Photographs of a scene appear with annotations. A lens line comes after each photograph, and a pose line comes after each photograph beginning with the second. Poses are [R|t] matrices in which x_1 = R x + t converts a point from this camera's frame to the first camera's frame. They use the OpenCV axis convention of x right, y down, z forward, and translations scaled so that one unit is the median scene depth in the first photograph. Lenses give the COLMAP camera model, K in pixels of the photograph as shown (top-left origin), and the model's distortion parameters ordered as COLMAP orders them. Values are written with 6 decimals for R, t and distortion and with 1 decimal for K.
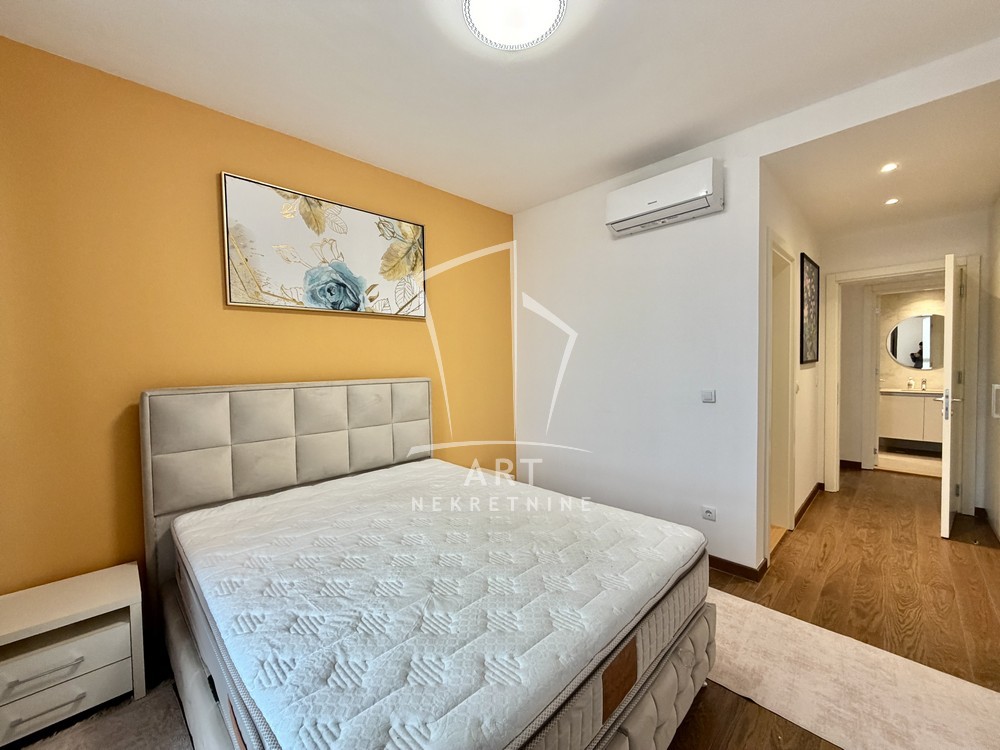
lens RADIAL K [[399.1, 0, 499.9], [0, 399.1, 372.9], [0, 0, 1]] dist [-0.000188, -0.000022]
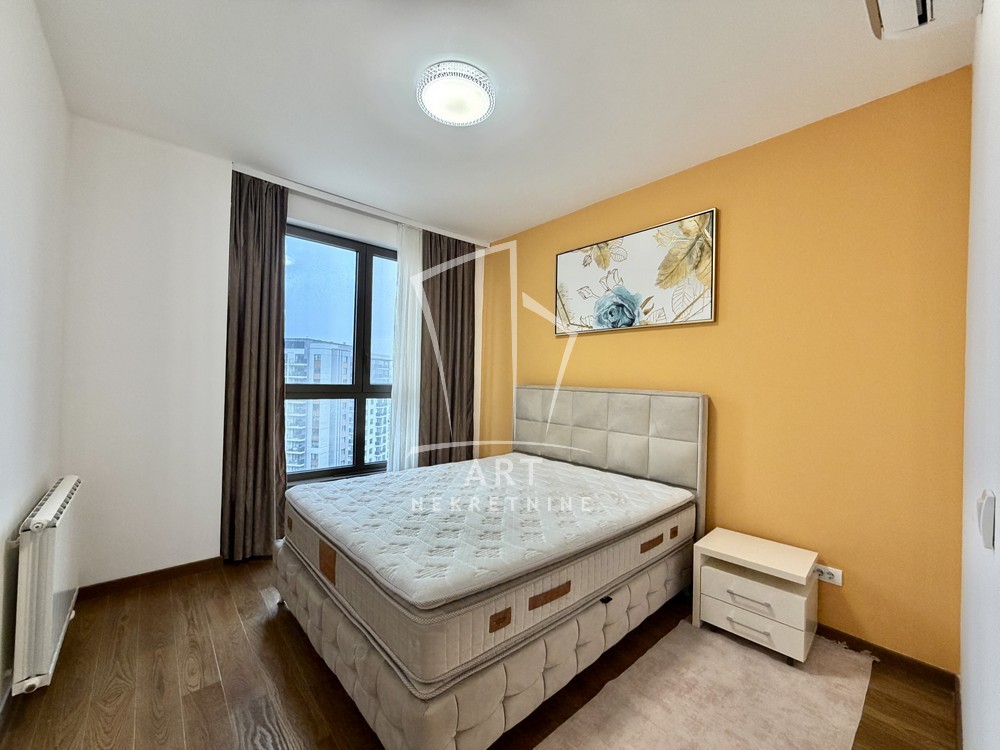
lens RADIAL K [[399.1, 0, 500.3], [0, 399.1, 375.2], [0, 0, 1]] dist [-0.000188, -0.000022]
pose [[-0.063454, 0.002211, -0.997982, 0.749502], [-0.060057, 0.998177, 0.006030, -0.006827], [0.996176, 0.060319, -0.063206, 0.720928]]
